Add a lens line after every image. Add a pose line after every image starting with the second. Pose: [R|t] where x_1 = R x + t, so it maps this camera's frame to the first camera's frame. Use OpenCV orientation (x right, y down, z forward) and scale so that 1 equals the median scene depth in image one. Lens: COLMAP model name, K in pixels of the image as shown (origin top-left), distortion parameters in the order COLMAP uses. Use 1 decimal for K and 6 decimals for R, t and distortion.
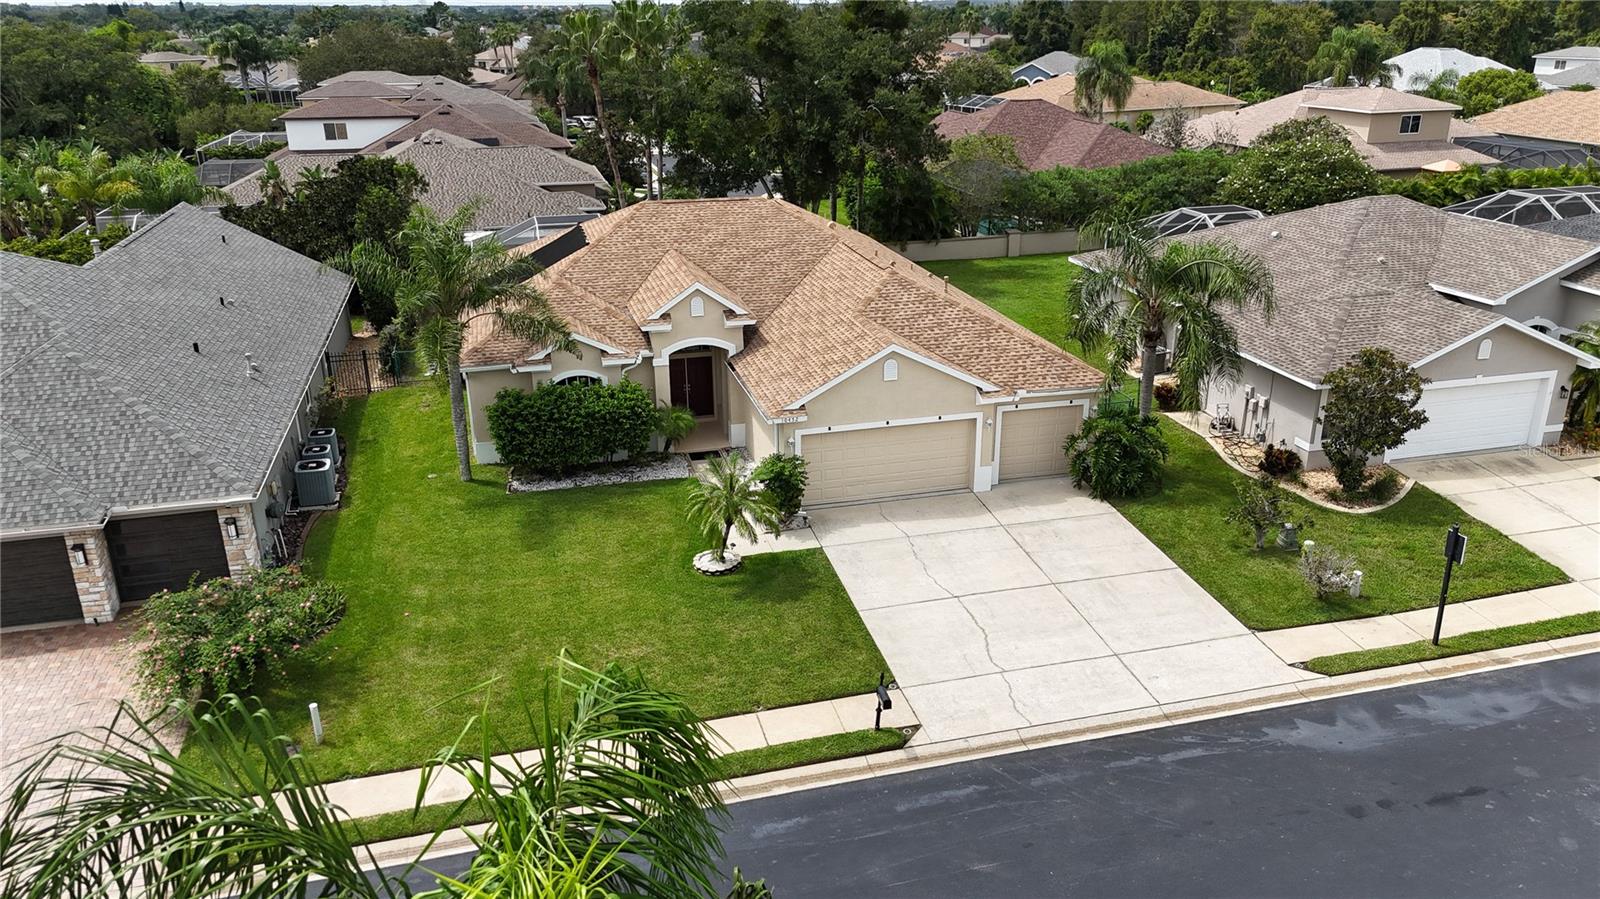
lens RADIAL K [[1161.1, 0, 800.0], [0, 1161.1, 449.5], [0, 0, 1]] dist [0.088282, -0.000845]
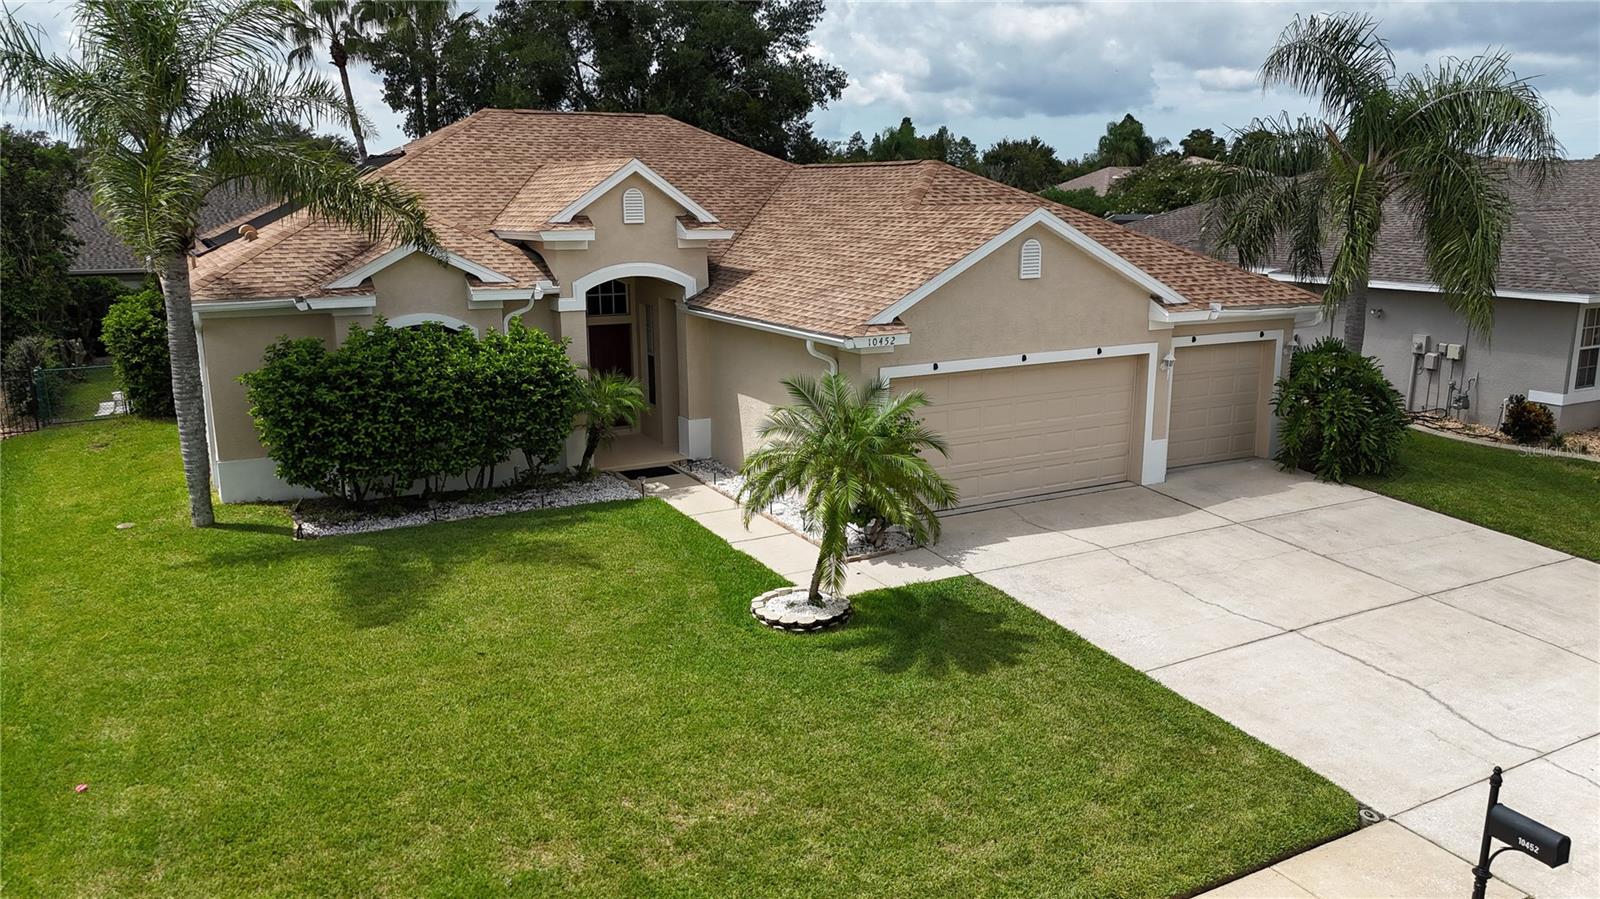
lens RADIAL K [[1176.0, 0, 800.0], [0, 1176.0, 449.5], [0, 0, 1]] dist [0.036893, -0.001624]
pose [[0.969157, -0.047168, 0.241886, -0.165560], [0.081412, 0.987687, -0.133593, 0.085958], [-0.232607, 0.149165, 0.961064, 0.467052]]
